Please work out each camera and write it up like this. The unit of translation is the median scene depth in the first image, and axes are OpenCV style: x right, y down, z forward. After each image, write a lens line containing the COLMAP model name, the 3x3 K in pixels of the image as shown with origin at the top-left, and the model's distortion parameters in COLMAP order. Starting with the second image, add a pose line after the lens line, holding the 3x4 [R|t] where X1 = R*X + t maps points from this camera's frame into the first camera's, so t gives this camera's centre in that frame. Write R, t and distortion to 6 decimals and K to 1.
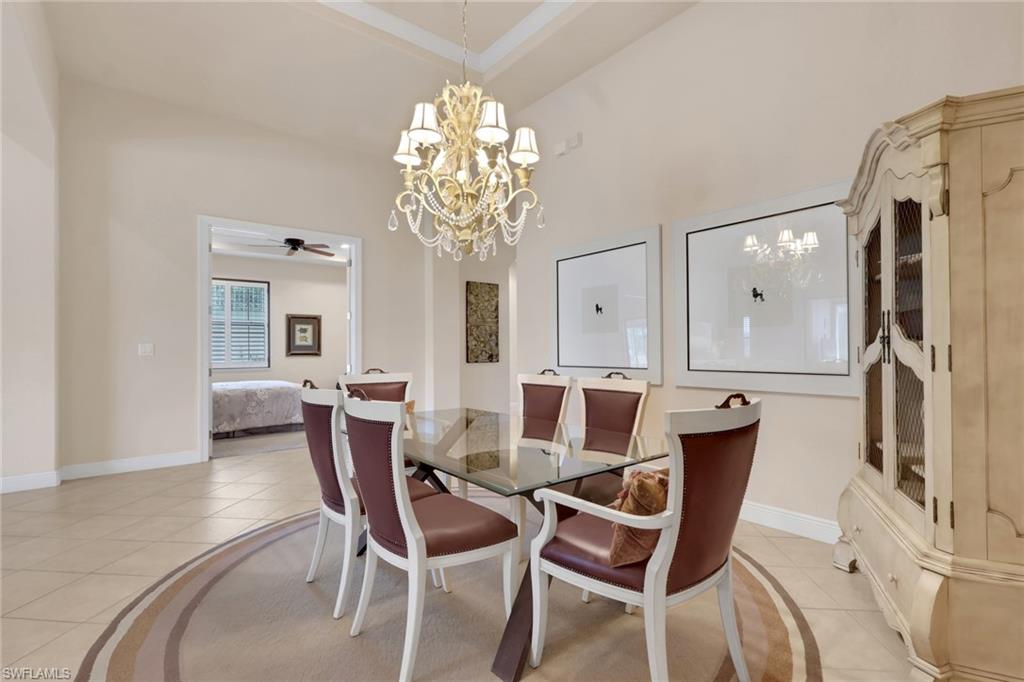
lens RADIAL K [[483.9, 0, 512.0], [0, 483.9, 341.0], [0, 0, 1]] dist [0.001973, 0.000607]
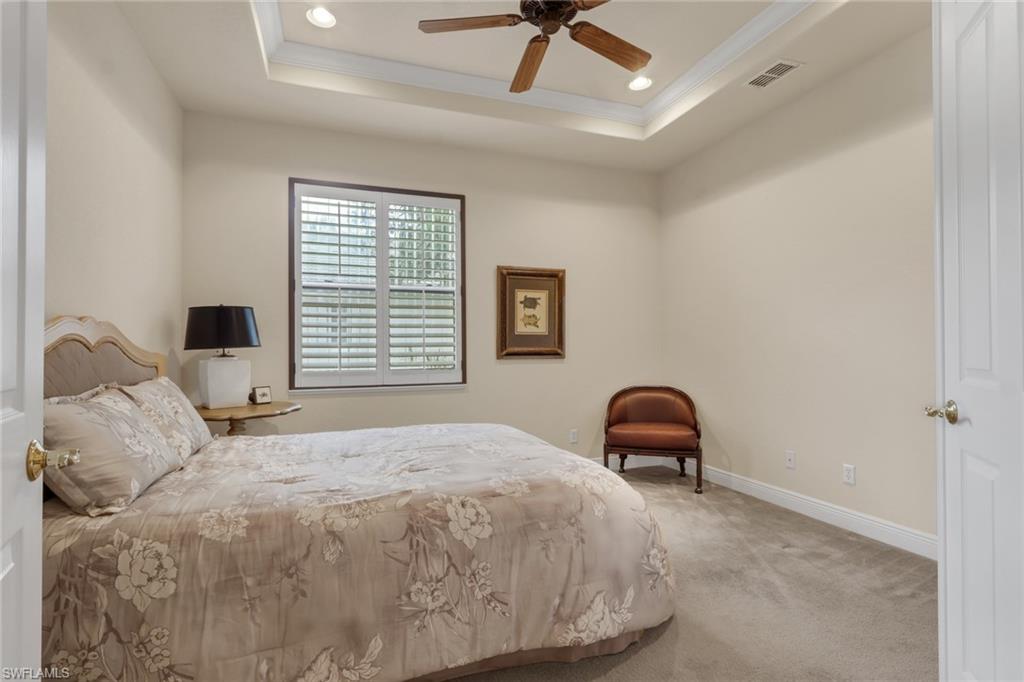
lens RADIAL K [[483.9, 0, 512.0], [0, 483.9, 341.0], [0, 0, 1]] dist [0.001973, 0.000607]
pose [[0.946643, -0.005175, -0.322242, -0.304422], [0.005678, 0.999984, 0.000620, 0.014580], [0.322234, -0.002417, 0.946657, 0.568331]]
